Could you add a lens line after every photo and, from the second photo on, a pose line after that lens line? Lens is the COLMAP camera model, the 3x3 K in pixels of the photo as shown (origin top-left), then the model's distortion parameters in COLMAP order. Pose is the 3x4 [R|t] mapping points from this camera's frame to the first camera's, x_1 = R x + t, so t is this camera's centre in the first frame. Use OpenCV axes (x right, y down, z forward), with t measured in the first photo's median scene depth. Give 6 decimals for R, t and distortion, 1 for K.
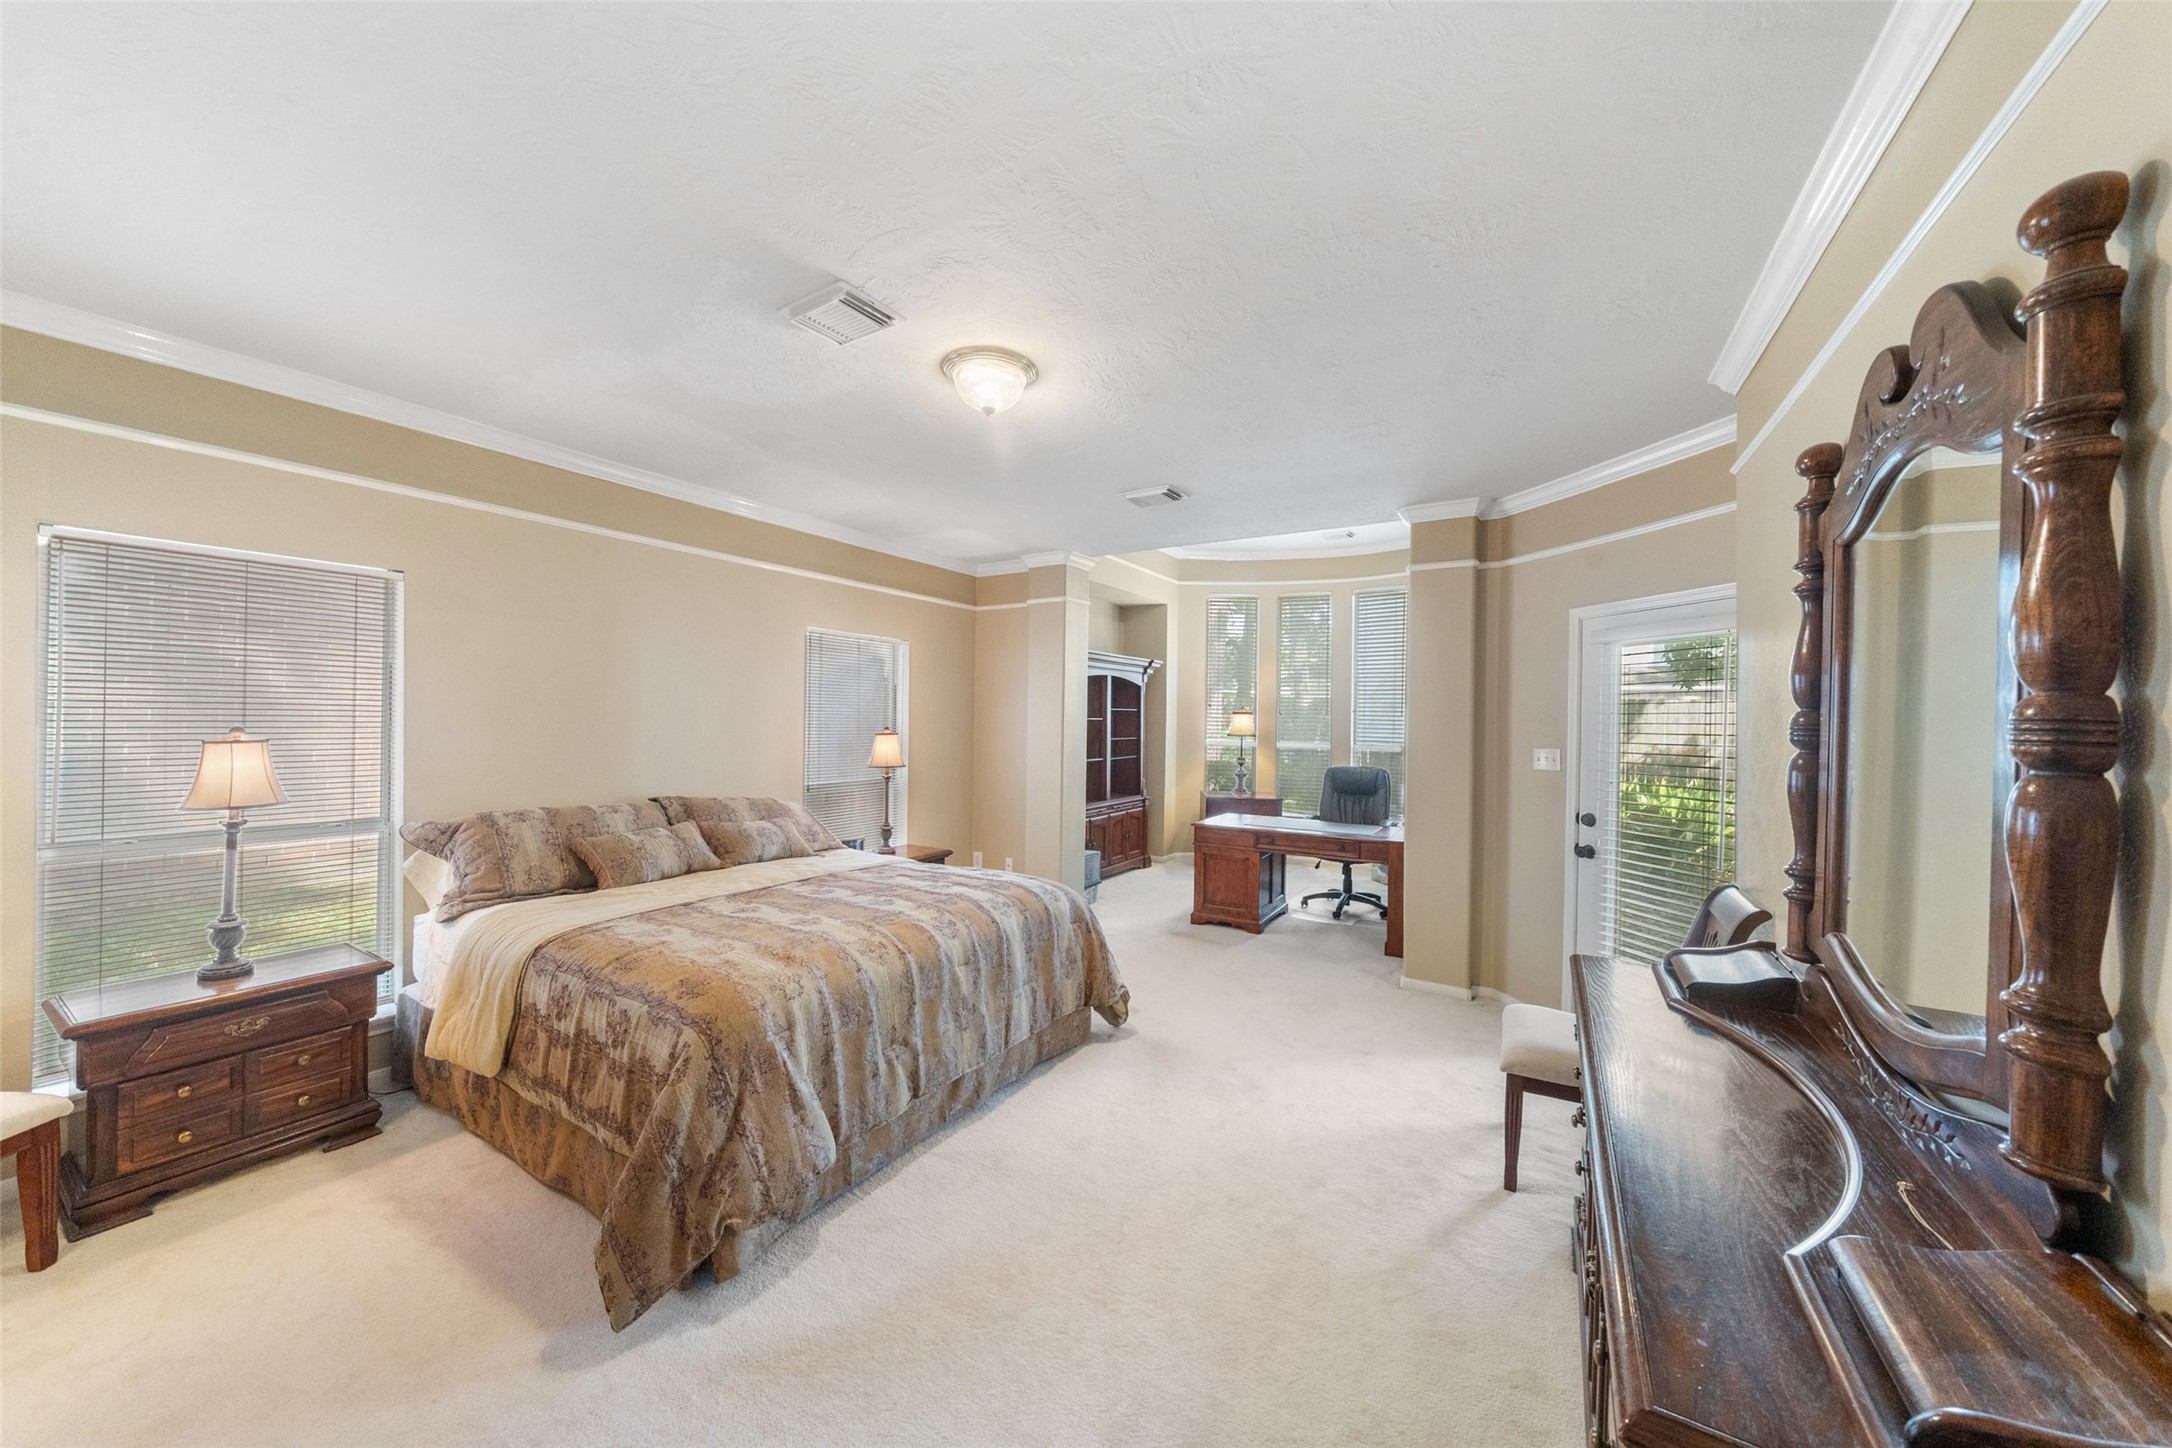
lens RADIAL K [[747.2, 0, 1058.9], [0, 747.2, 722.8], [0, 0, 1]] dist [-0.005815, 0.000341]
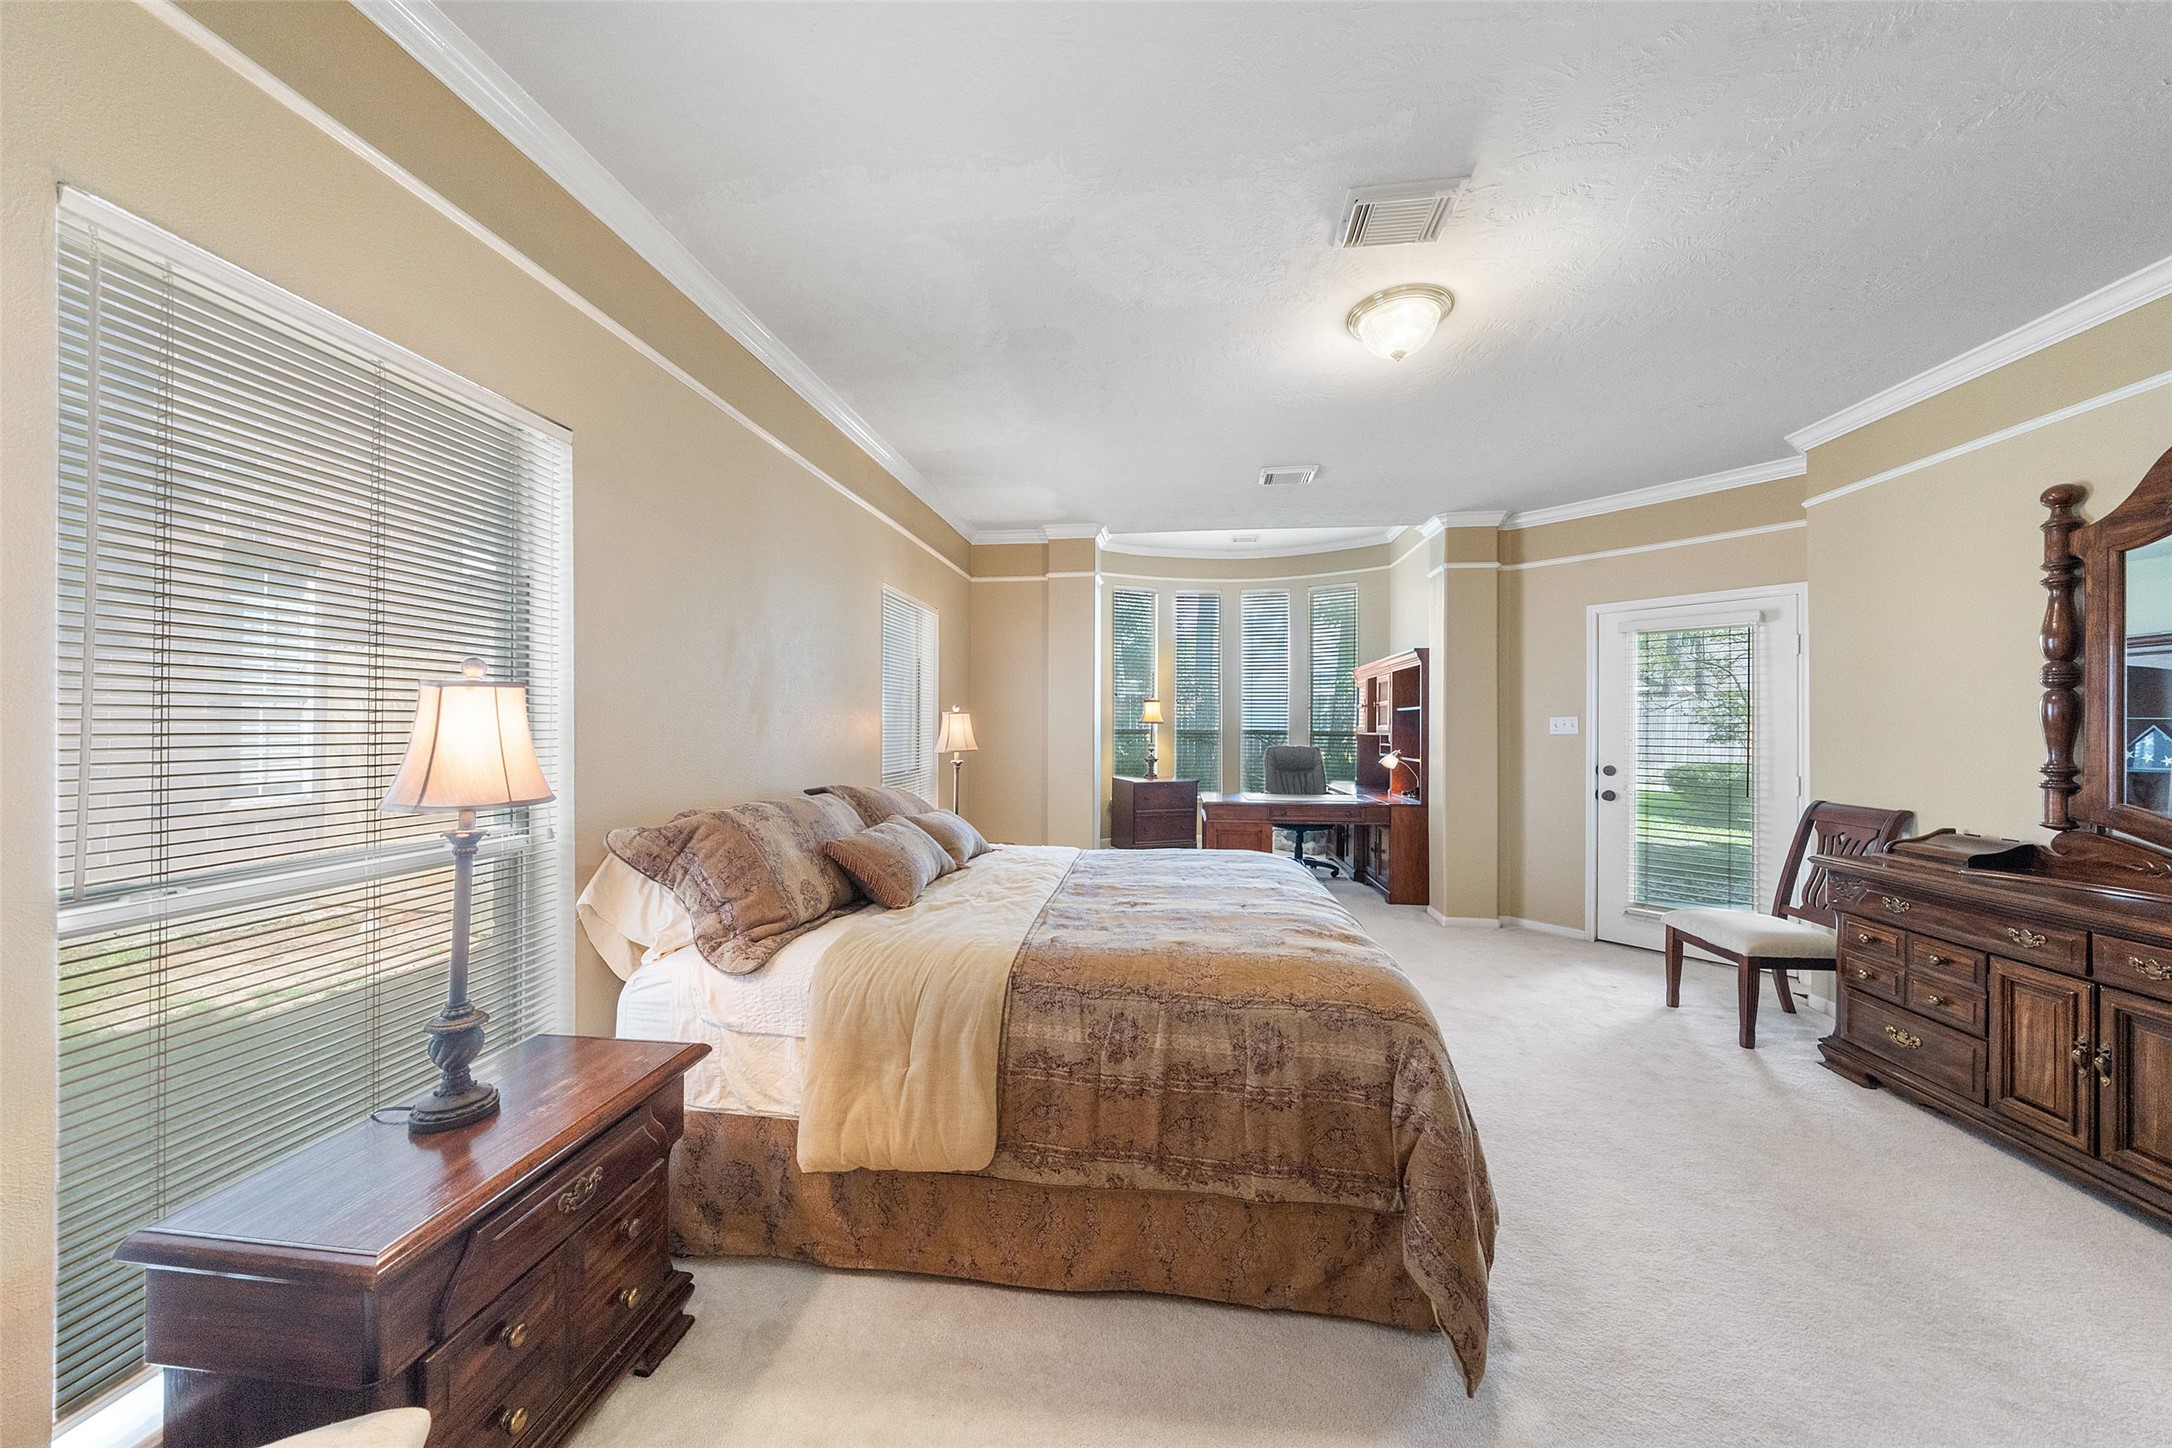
lens RADIAL K [[747.2, 0, 1077.4], [0, 747.2, 725.5], [0, 0, 1]] dist [-0.005815, 0.000341]
pose [[0.908280, -0.010091, 0.418241, -0.657273], [0.009780, 0.999948, 0.002887, 0.040236], [-0.418249, 0.001469, 0.908331, 0.221006]]
